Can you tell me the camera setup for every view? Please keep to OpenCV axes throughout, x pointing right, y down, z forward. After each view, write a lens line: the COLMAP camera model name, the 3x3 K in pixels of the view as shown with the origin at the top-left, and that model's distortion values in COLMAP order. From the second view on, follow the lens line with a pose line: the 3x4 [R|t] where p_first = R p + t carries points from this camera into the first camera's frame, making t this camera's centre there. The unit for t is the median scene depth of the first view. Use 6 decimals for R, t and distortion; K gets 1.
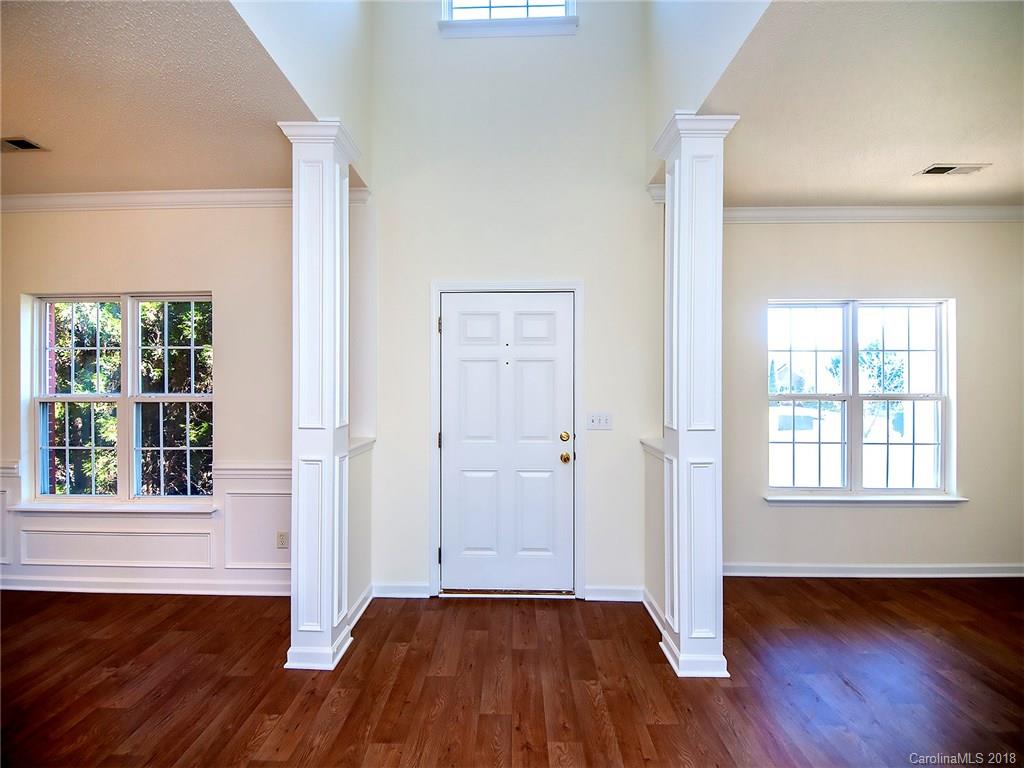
lens RADIAL K [[417.1, 0, 508.2], [0, 417.1, 380.9], [0, 0, 1]] dist [-0.009977, -0.000707]
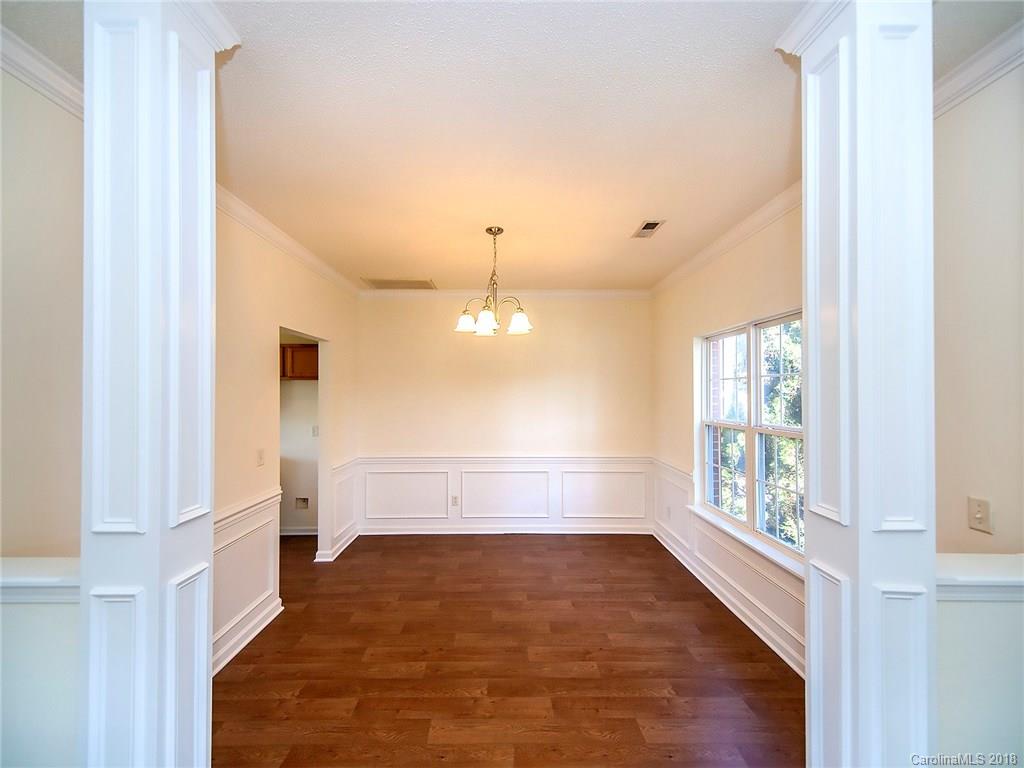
lens RADIAL K [[417.1, 0, 504.6], [0, 417.1, 380.8], [0, 0, 1]] dist [-0.009977, -0.000707]
pose [[0.016439, -0.022929, -0.999602, 0.068688], [-0.007187, 0.999708, -0.023050, -0.043518], [0.999839, 0.007563, 0.016269, 0.384321]]
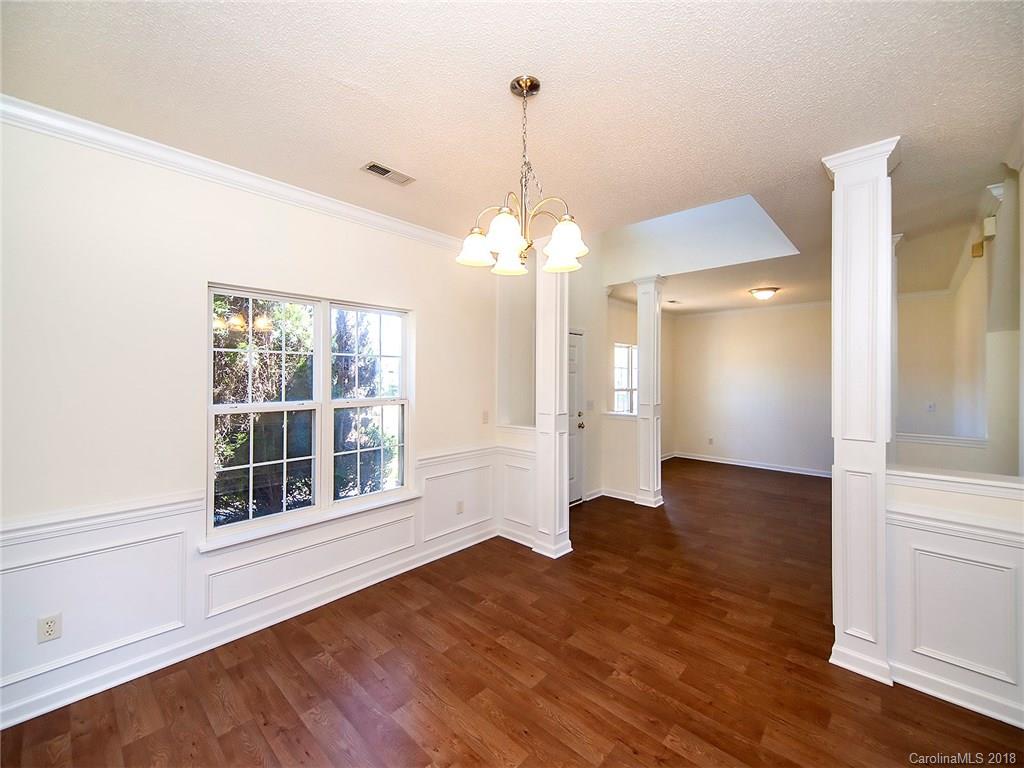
lens RADIAL K [[417.1, 0, 510.3], [0, 417.1, 377.6], [0, 0, 1]] dist [-0.009977, -0.000707]
pose [[0.671999, -0.000493, 0.740552, -1.357320], [0.004935, 0.999981, -0.003812, -0.018065], [-0.740536, 0.006216, 0.671988, 0.008494]]
